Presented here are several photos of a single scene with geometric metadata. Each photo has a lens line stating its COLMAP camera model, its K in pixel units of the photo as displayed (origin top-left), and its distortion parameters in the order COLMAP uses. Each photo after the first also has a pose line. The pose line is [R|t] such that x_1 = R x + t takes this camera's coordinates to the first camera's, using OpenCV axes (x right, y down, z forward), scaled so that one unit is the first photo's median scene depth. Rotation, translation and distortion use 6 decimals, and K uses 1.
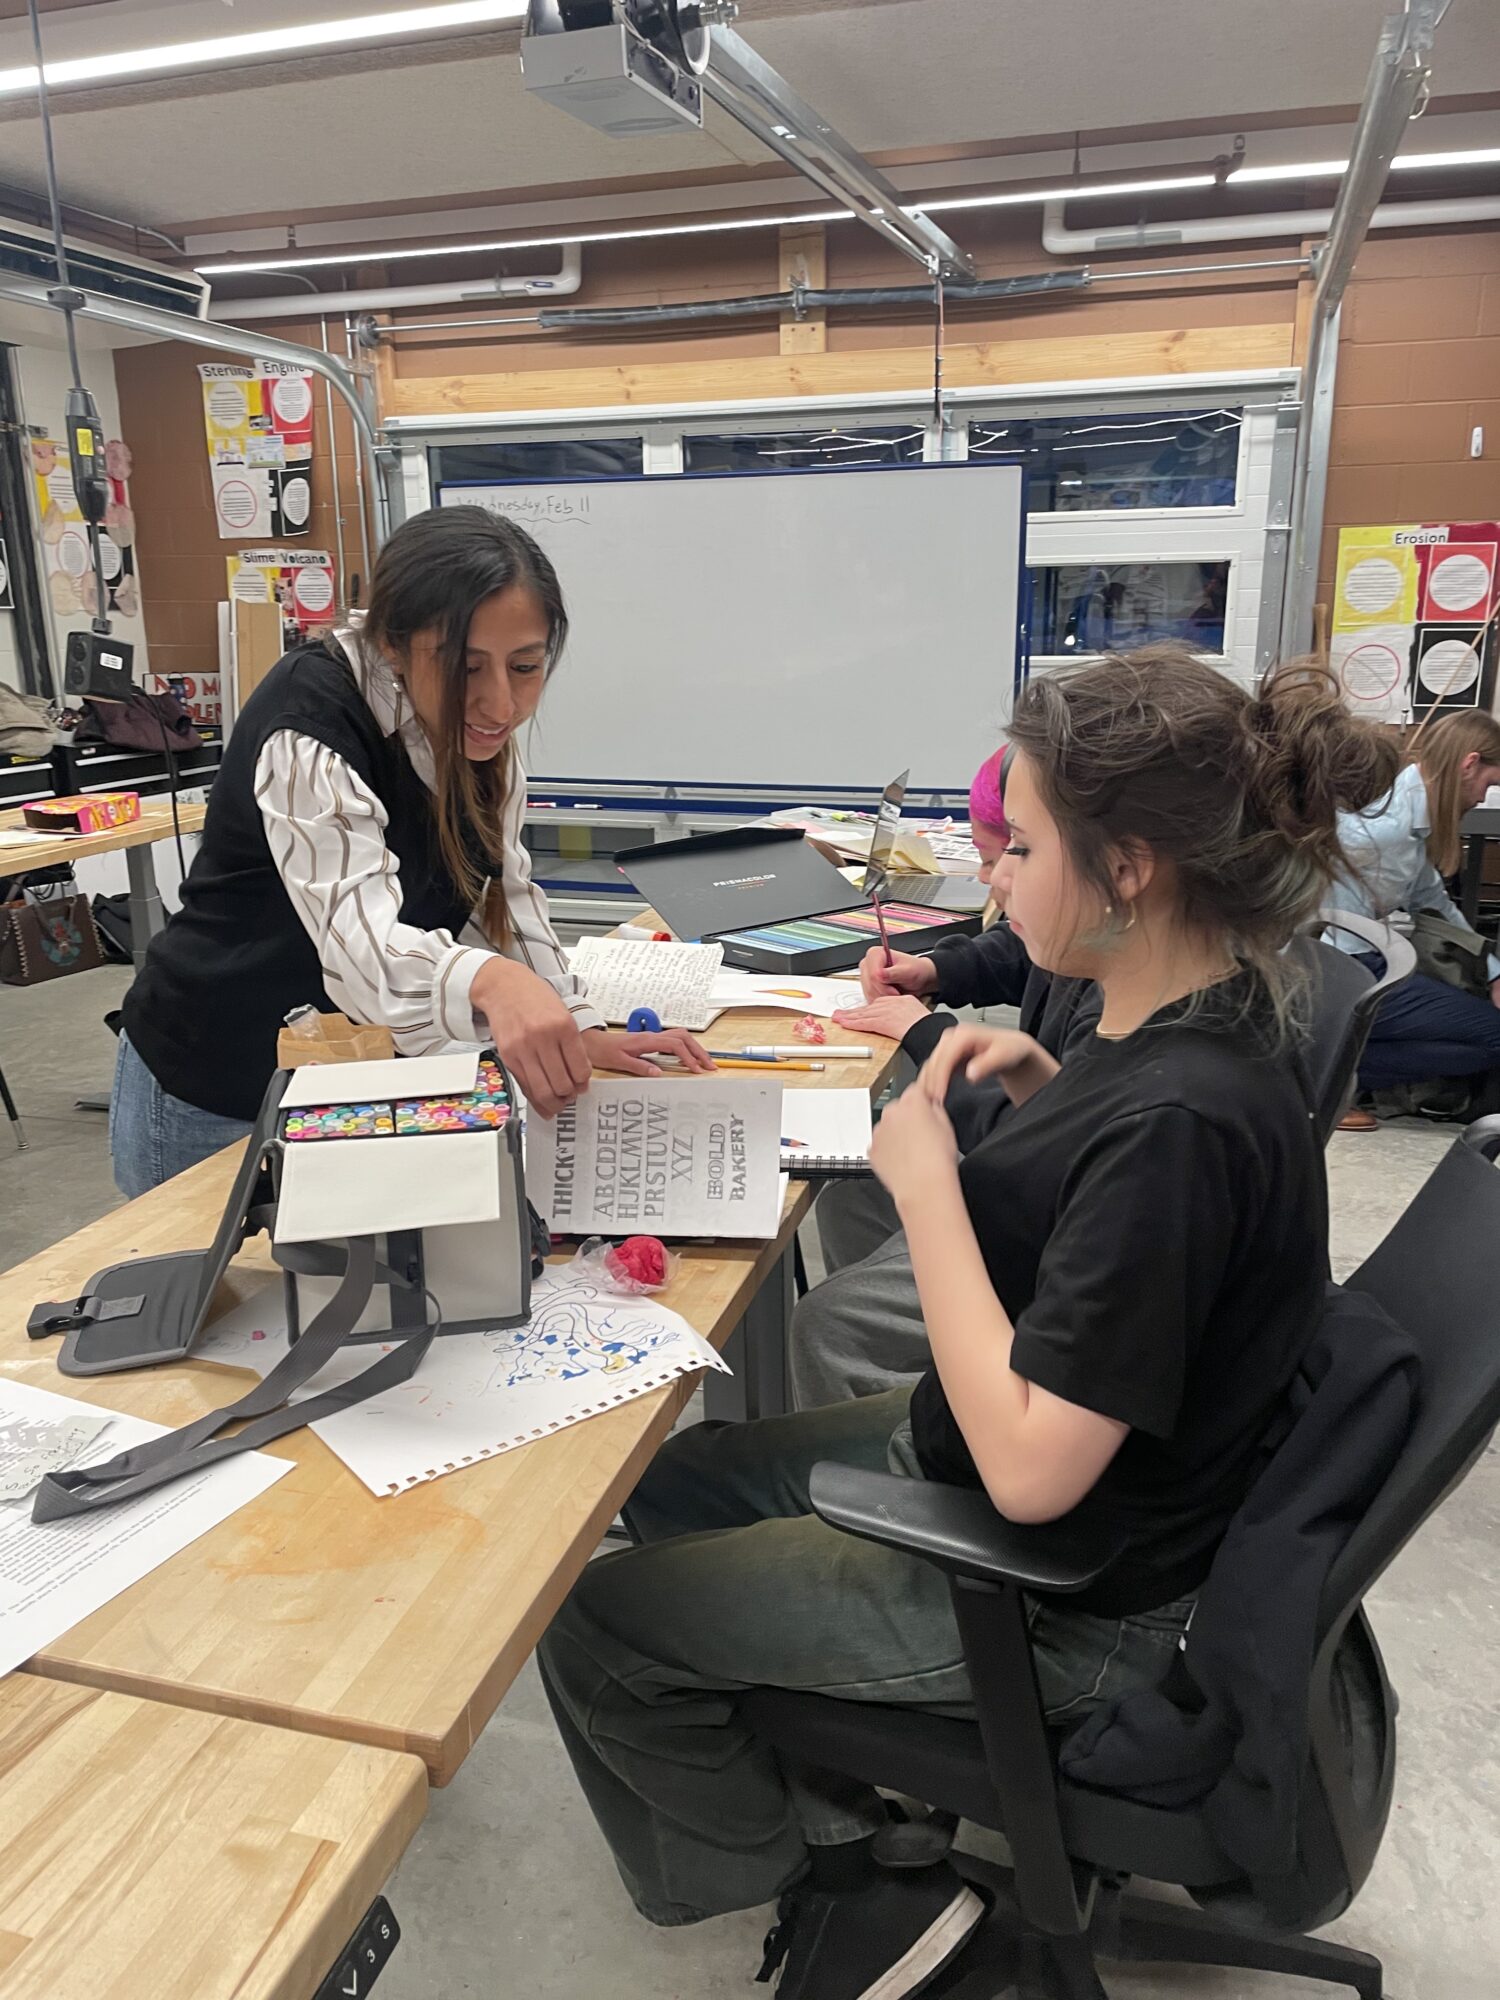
lens RADIAL K [[1508.3, 0, 747.5], [0, 1508.3, 999.7], [0, 0, 1]] dist [0.031974, 0.002212]
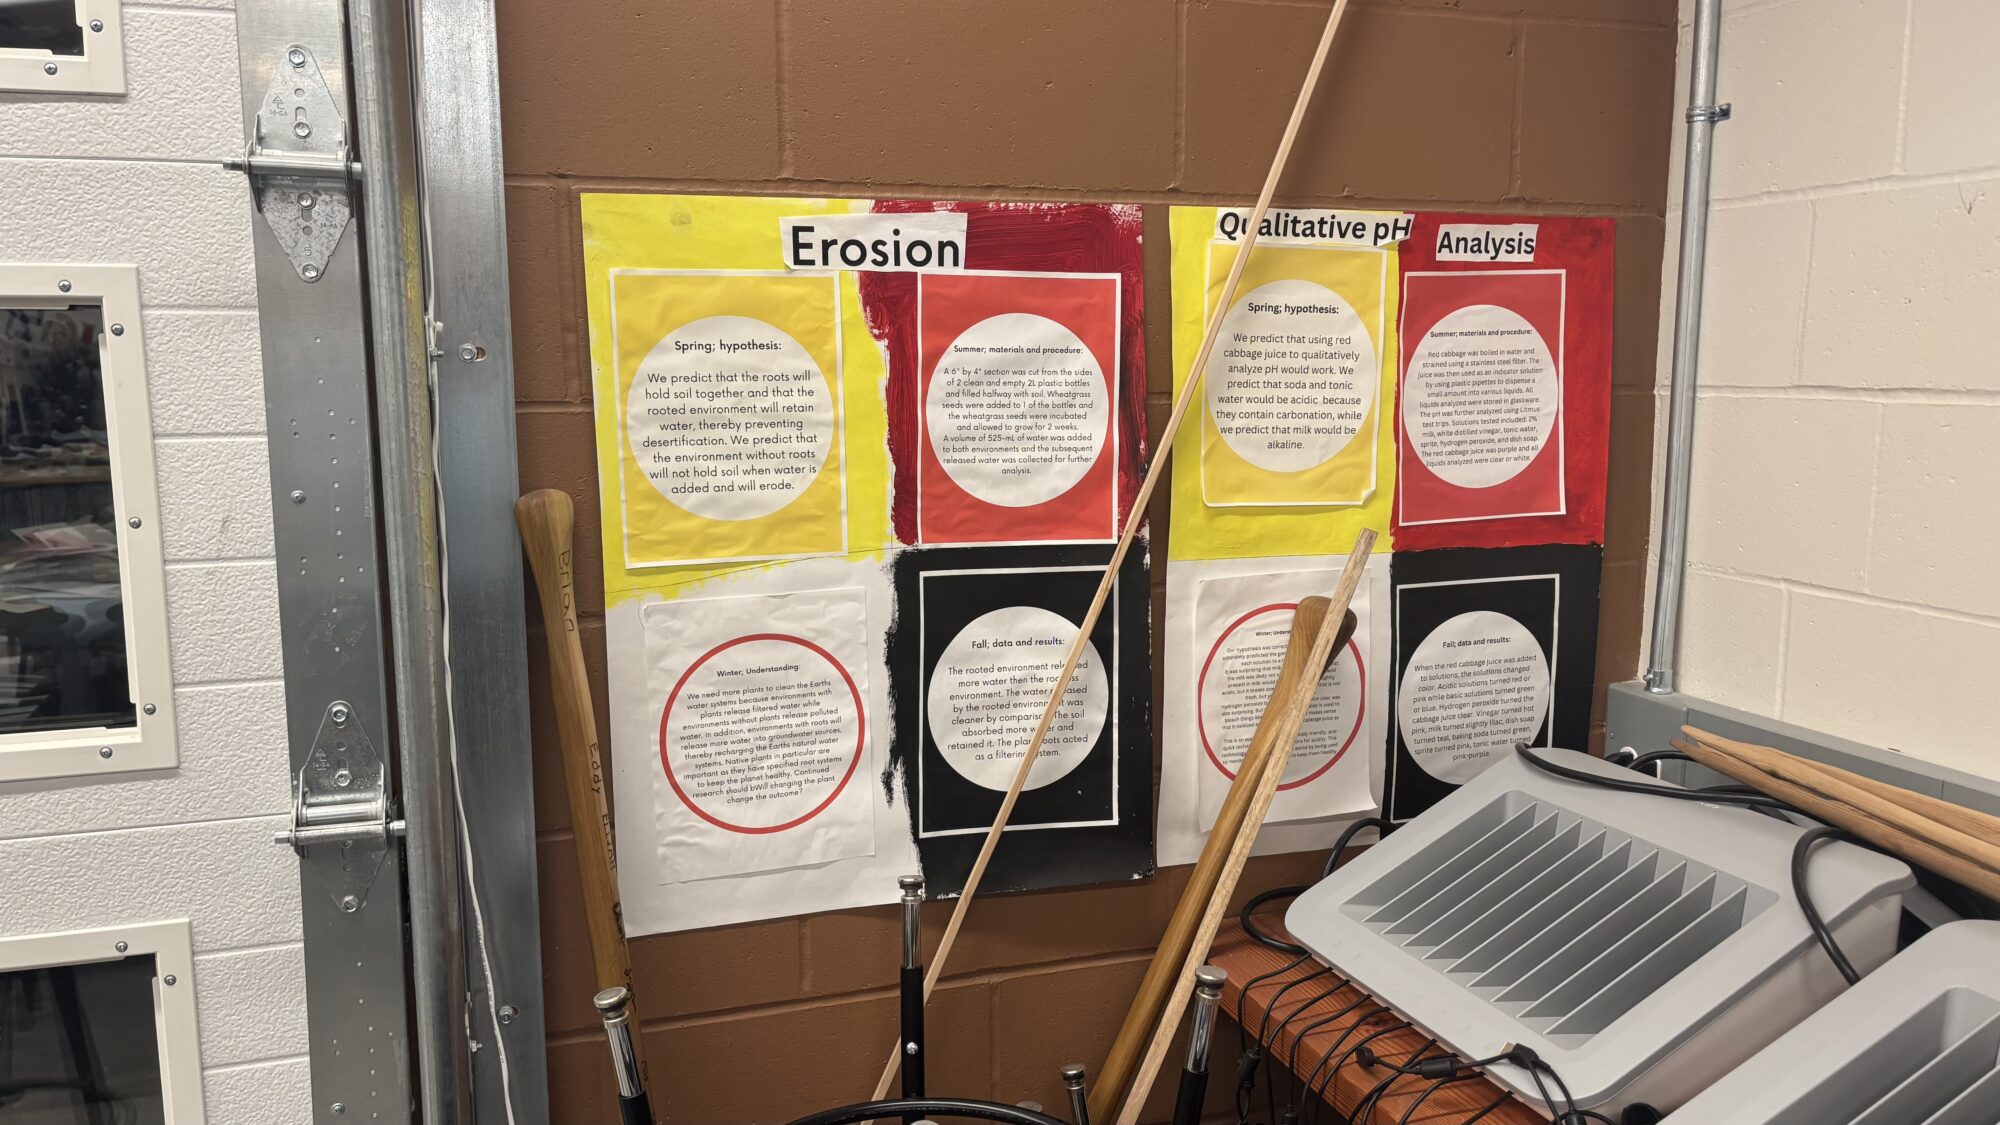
lens RADIAL K [[1423.5, 0, 999.2], [0, 1423.5, 565.7], [0, 0, 1]] dist [-0.005356, -0.010596]
pose [[0.810457, -0.070780, 0.581507, 0.307039], [0.152142, 0.984042, -0.092267, -0.219658], [-0.565696, 0.163250, 0.808293, 0.786376]]
